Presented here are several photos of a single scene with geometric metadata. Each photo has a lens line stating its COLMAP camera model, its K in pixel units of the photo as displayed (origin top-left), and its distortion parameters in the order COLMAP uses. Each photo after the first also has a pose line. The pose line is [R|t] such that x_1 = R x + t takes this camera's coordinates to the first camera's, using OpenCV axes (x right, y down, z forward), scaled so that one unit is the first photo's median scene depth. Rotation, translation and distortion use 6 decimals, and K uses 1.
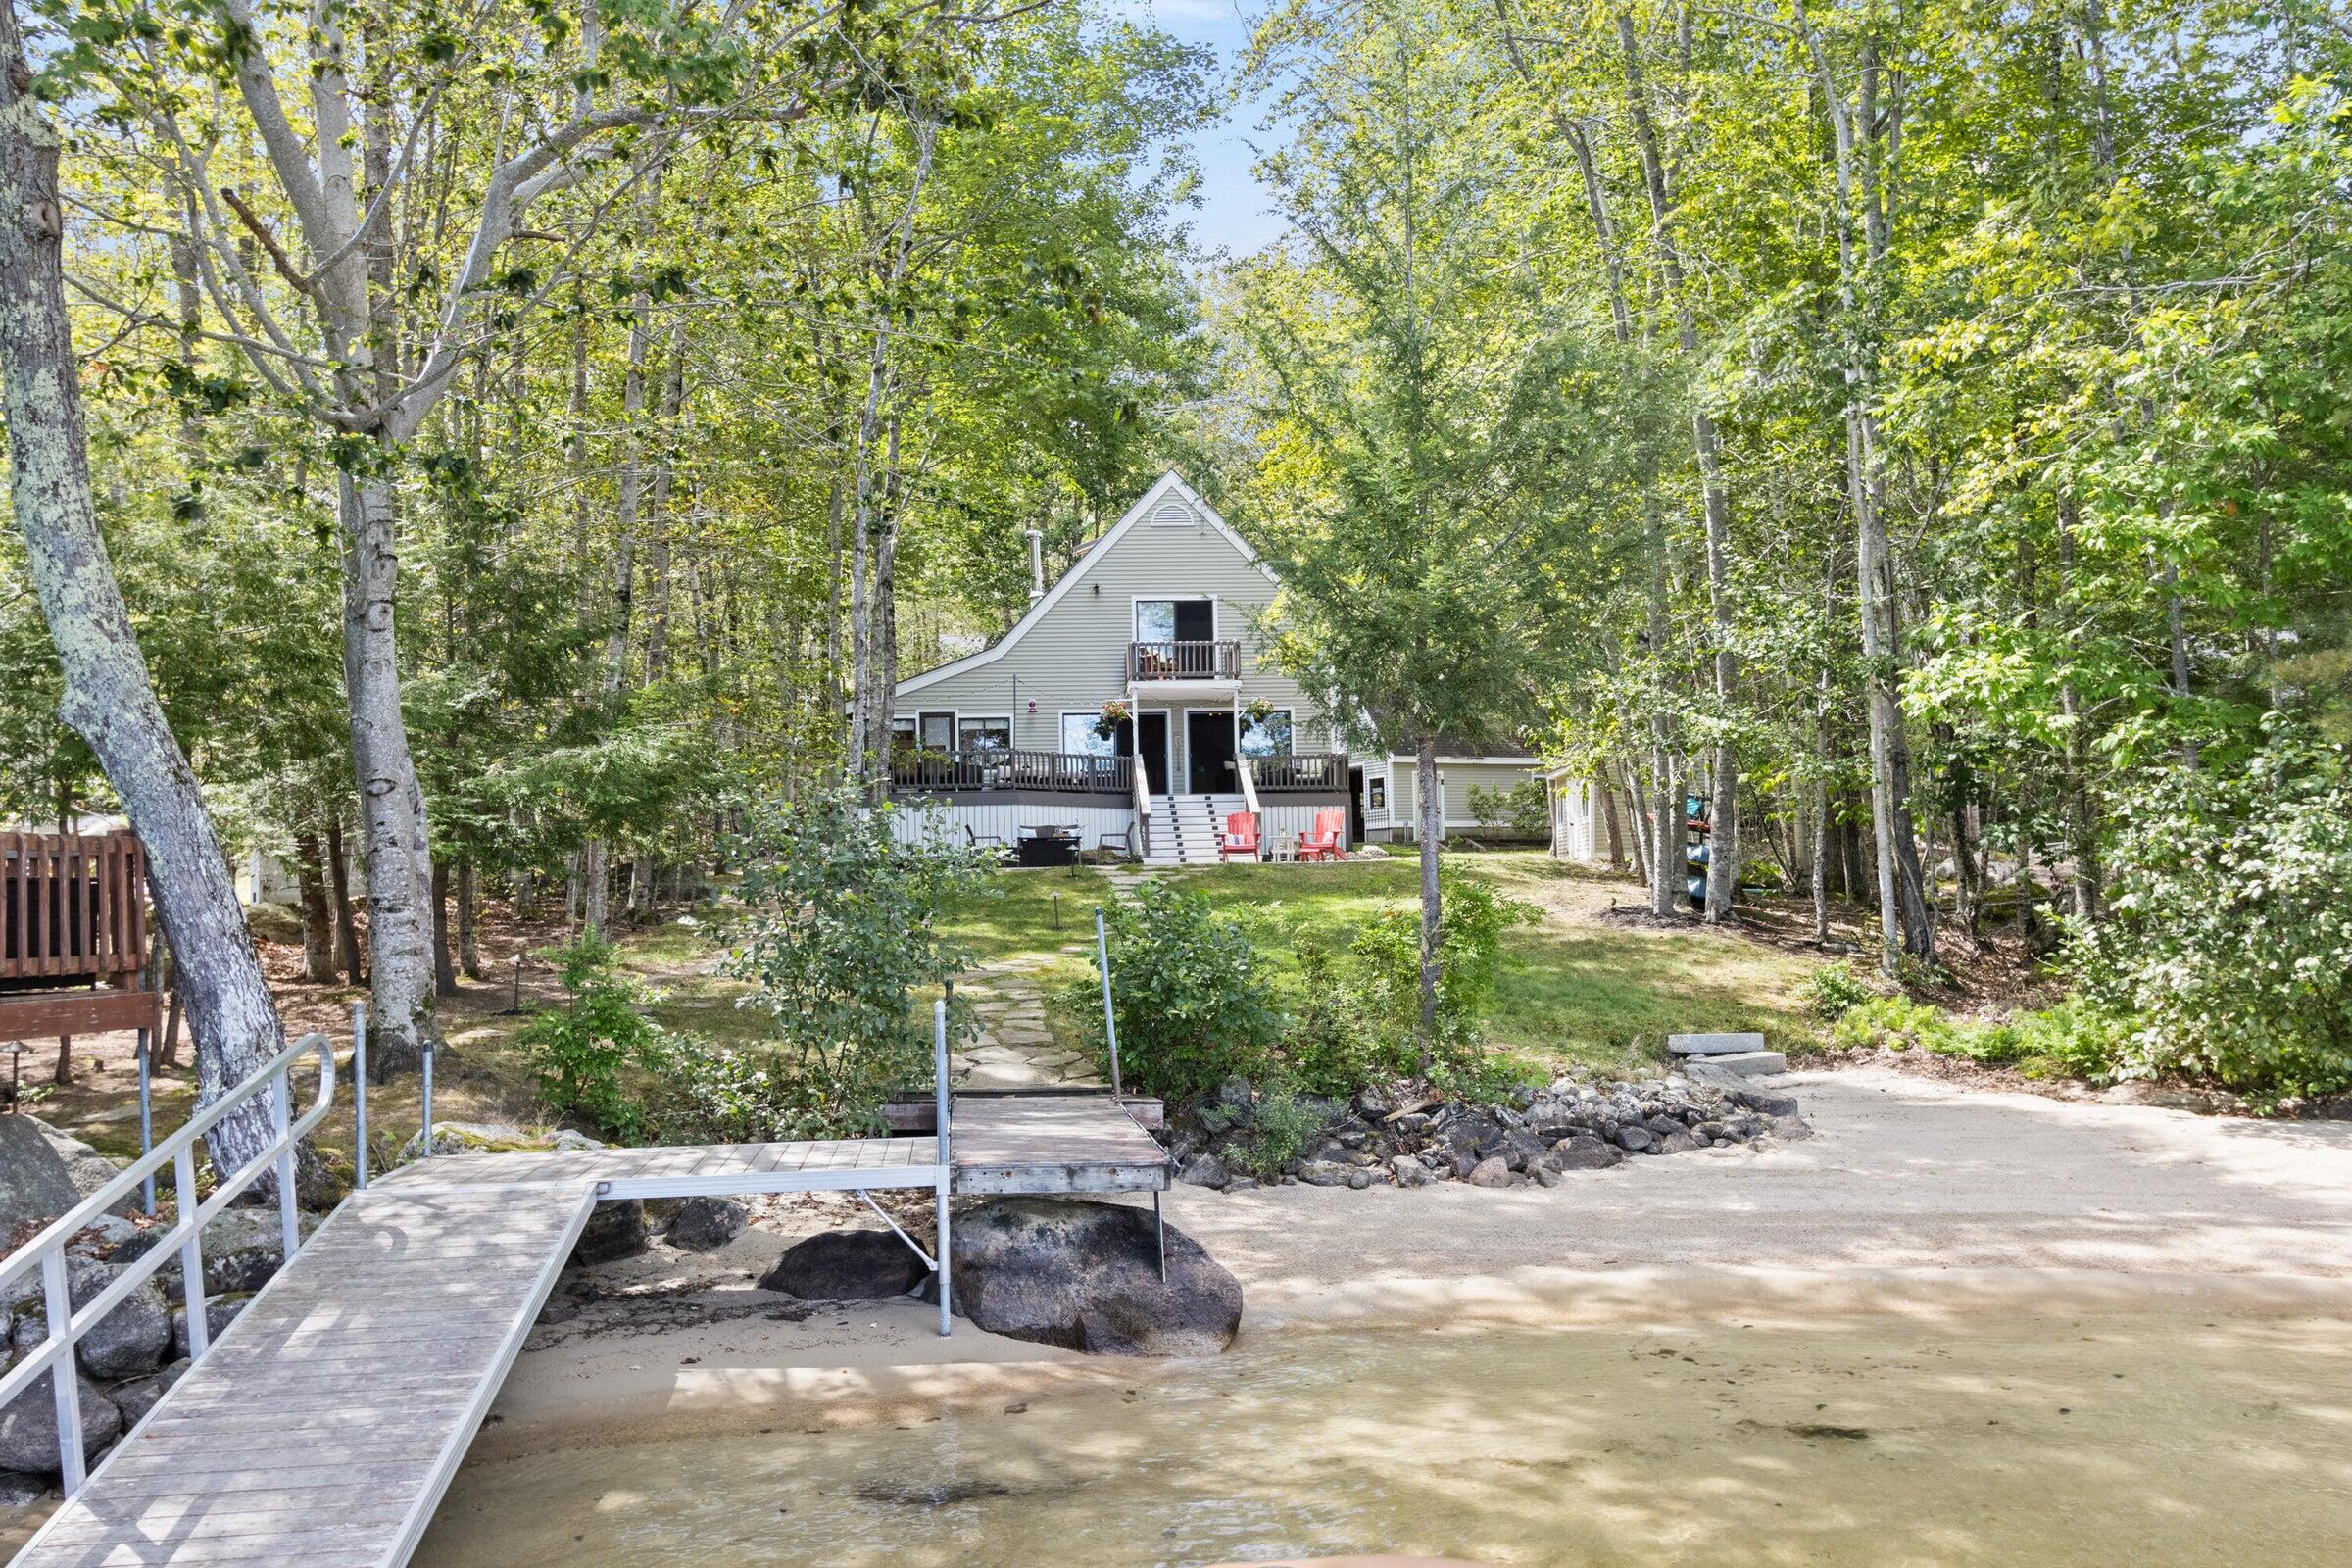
lens RADIAL K [[1747.7, 0, 1176.0], [0, 1747.7, 784.0], [0, 0, 1]] dist [0.000348, -0.000010]
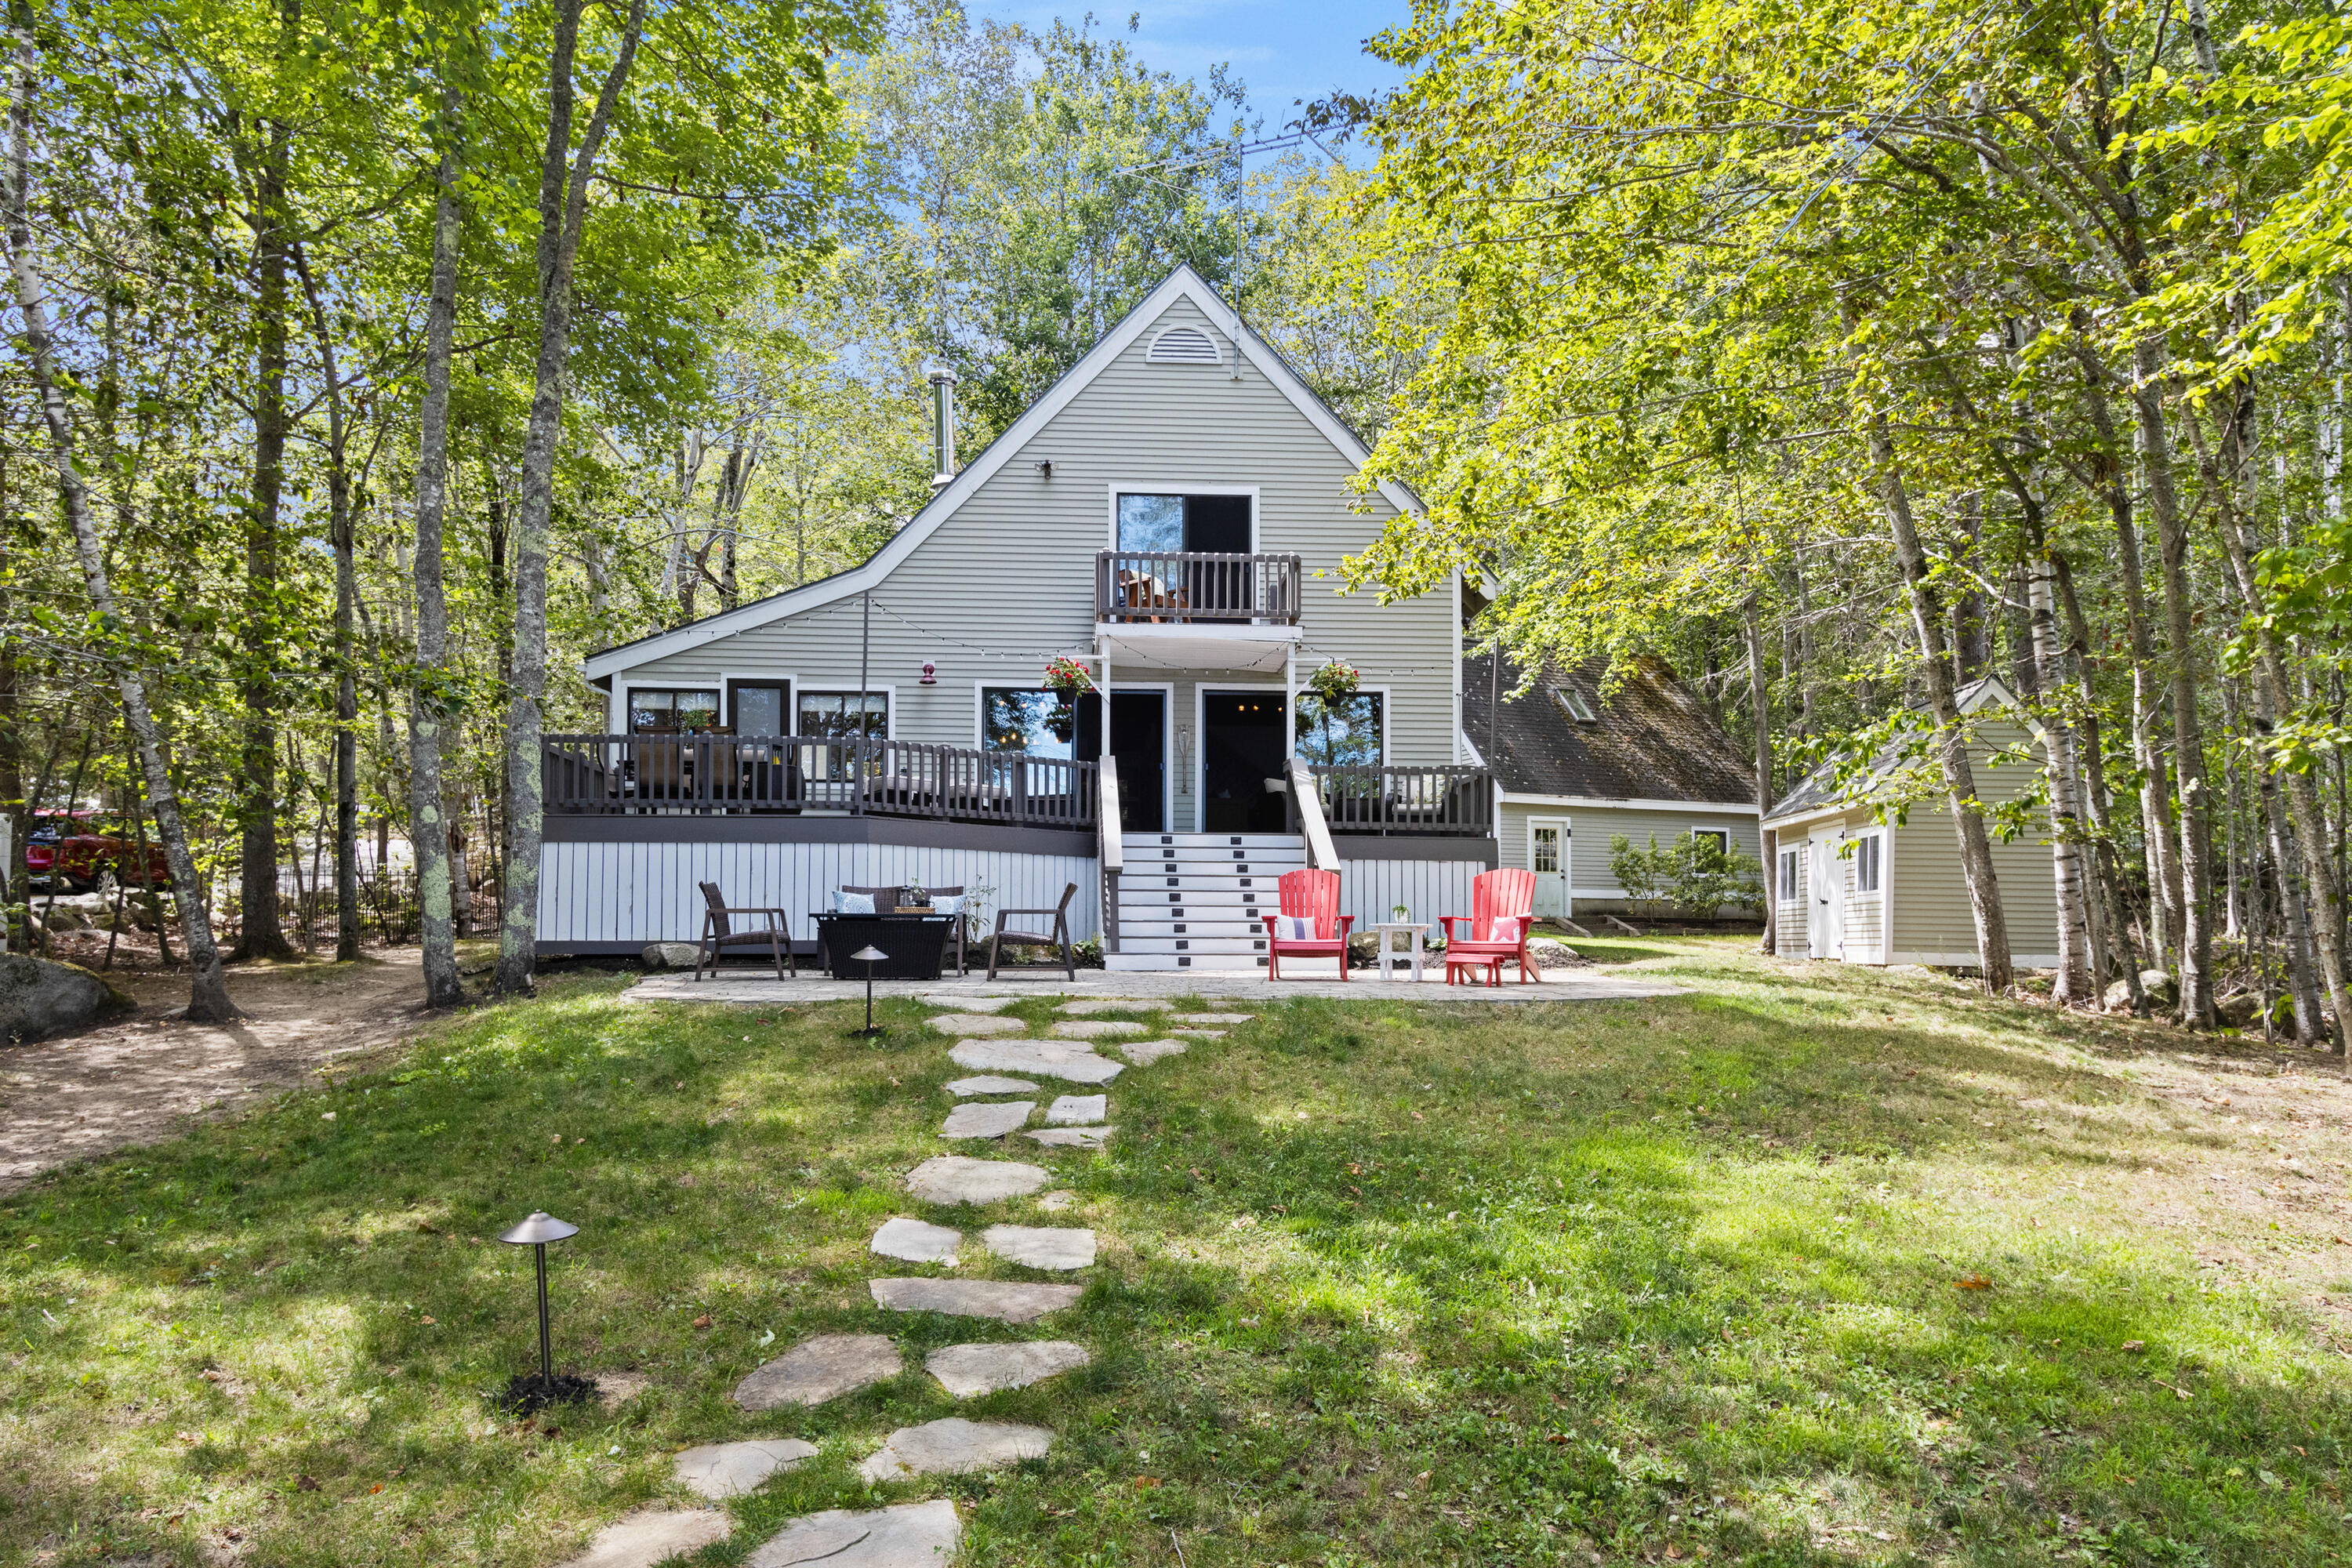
lens RADIAL K [[1640.0, 0, 1176.0], [0, 1640.0, 784.0], [0, 0, 1]] dist [-0.001259, -0.000114]
pose [[0.999647, 0.023277, -0.012792, 0.005837], [-0.023714, 0.999101, -0.035136, 0.008550], [0.011962, 0.035426, 0.999301, 0.487969]]
